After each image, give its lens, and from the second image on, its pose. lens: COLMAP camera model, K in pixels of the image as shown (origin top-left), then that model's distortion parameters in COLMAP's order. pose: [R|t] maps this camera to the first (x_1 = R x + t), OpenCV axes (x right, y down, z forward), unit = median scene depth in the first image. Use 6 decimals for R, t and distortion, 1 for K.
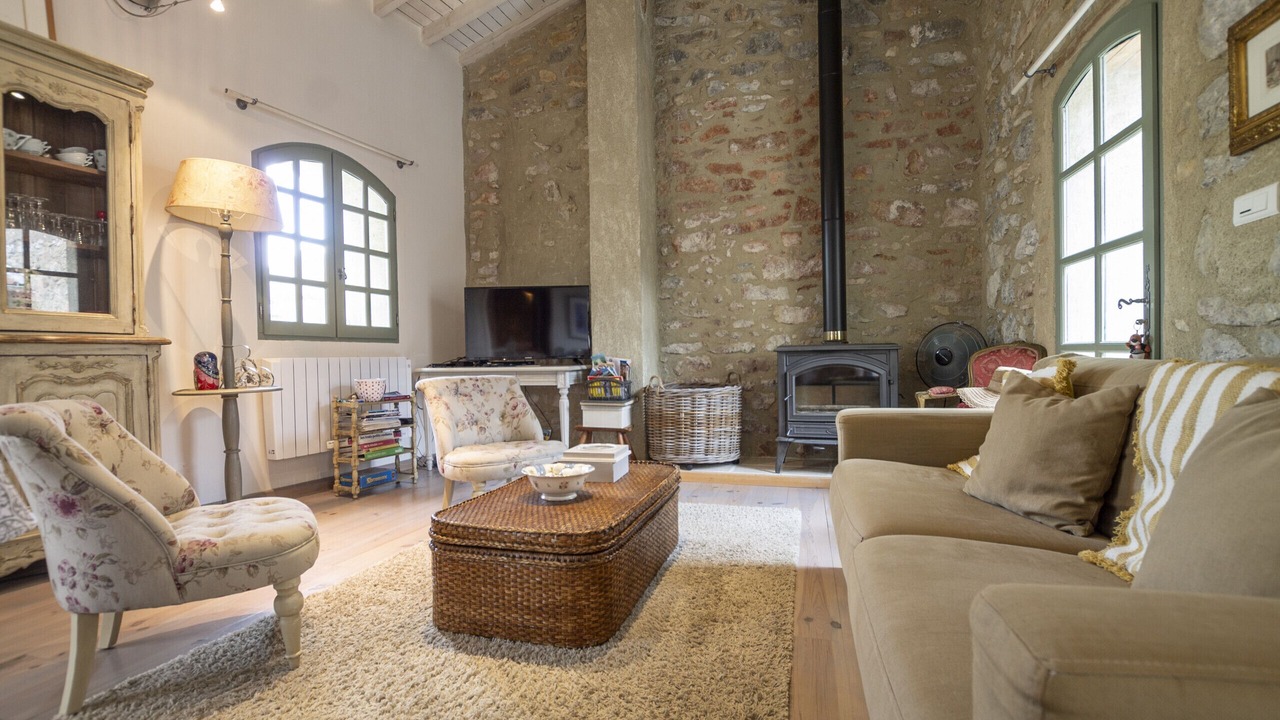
lens RADIAL K [[600.0, 0, 631.3], [0, 600.0, 359.1], [0, 0, 1]] dist [-0.013351, 0.000554]
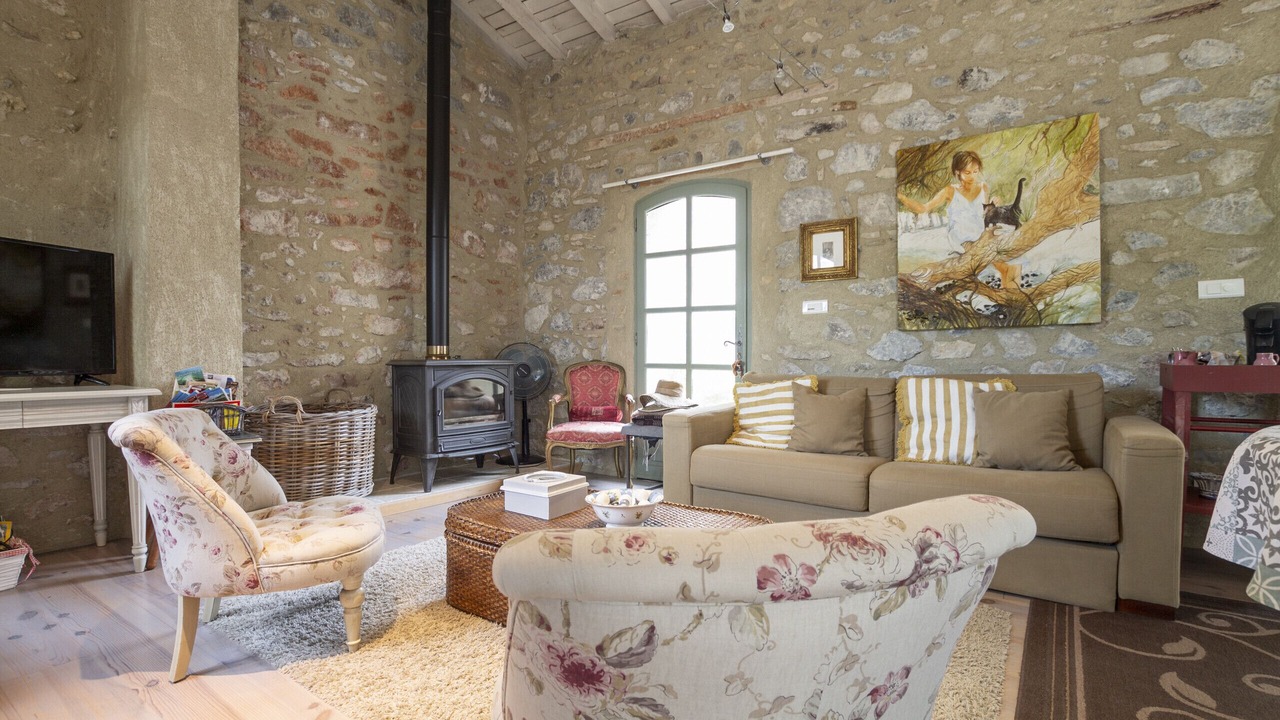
lens RADIAL K [[600.0, 0, 631.3], [0, 600.0, 359.1], [0, 0, 1]] dist [-0.013351, 0.000554]
pose [[0.329901, 0.012099, 0.943938, -0.512160], [-0.002019, 0.999925, -0.012111, -0.011390], [-0.944013, 0.002089, 0.329901, 0.341274]]
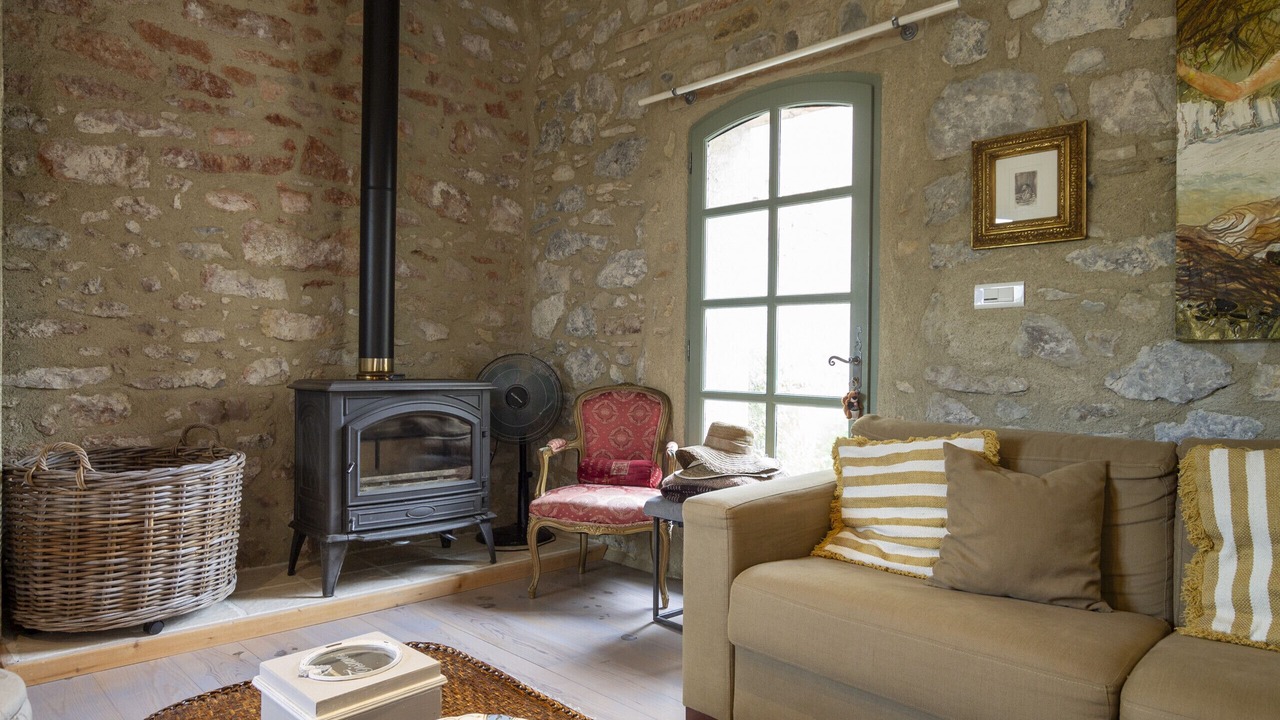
lens RADIAL K [[760.1, 0, 636.7], [0, 760.1, 360.7], [0, 0, 1]] dist [0.003294, 0.001622]
pose [[0.479548, 0.027135, 0.877096, -0.253674], [-0.017730, 0.999617, -0.021231, -0.029954], [-0.877337, -0.005369, 0.479846, 0.339457]]
